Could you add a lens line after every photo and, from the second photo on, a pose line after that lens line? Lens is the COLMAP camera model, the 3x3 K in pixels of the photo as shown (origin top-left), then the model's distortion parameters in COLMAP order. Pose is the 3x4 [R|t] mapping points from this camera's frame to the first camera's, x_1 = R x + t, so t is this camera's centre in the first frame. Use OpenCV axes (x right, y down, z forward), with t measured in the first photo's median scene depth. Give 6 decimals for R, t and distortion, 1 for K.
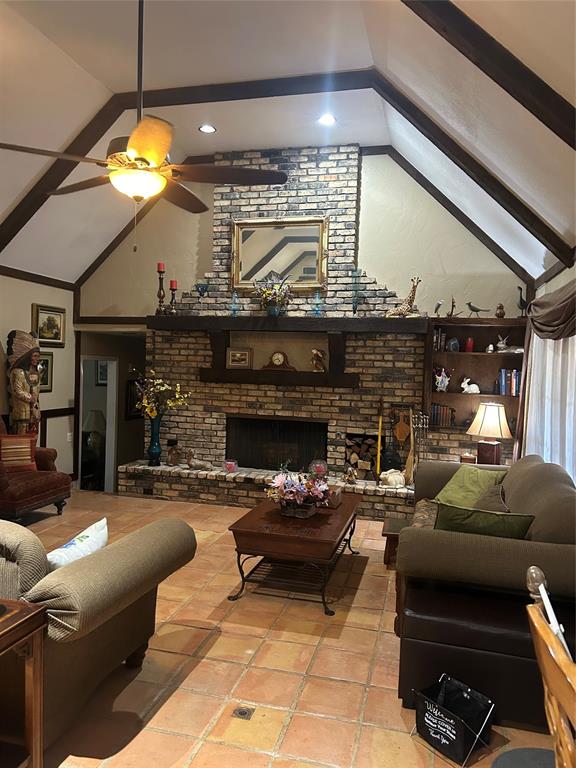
lens RADIAL K [[576.5, 0, 284.0], [0, 576.5, 388.8], [0, 0, 1]] dist [0.063232, -0.070717]
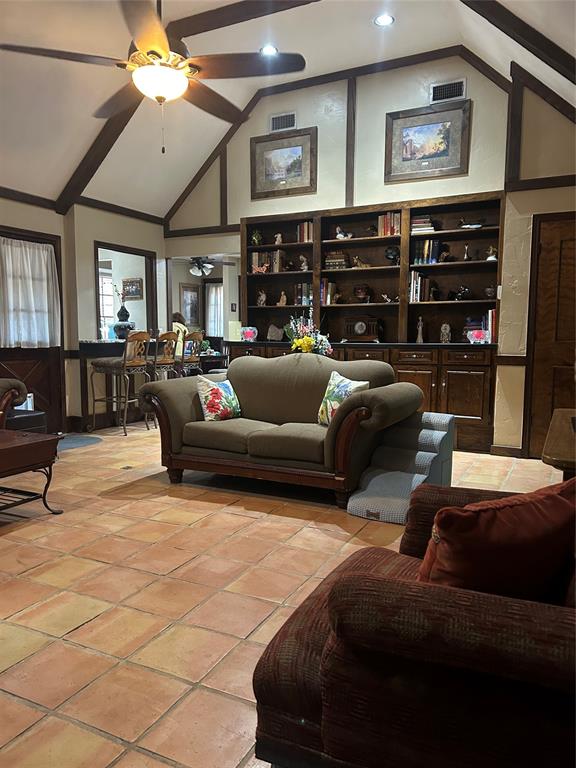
lens RADIAL K [[576.5, 0, 284.0], [0, 576.5, 388.8], [0, 0, 1]] dist [0.063232, -0.070717]
pose [[-0.978741, -0.056848, 0.197064, -0.663714], [-0.026902, 0.988102, 0.151430, 0.021202], [-0.203327, 0.142910, -0.968625, 1.948907]]
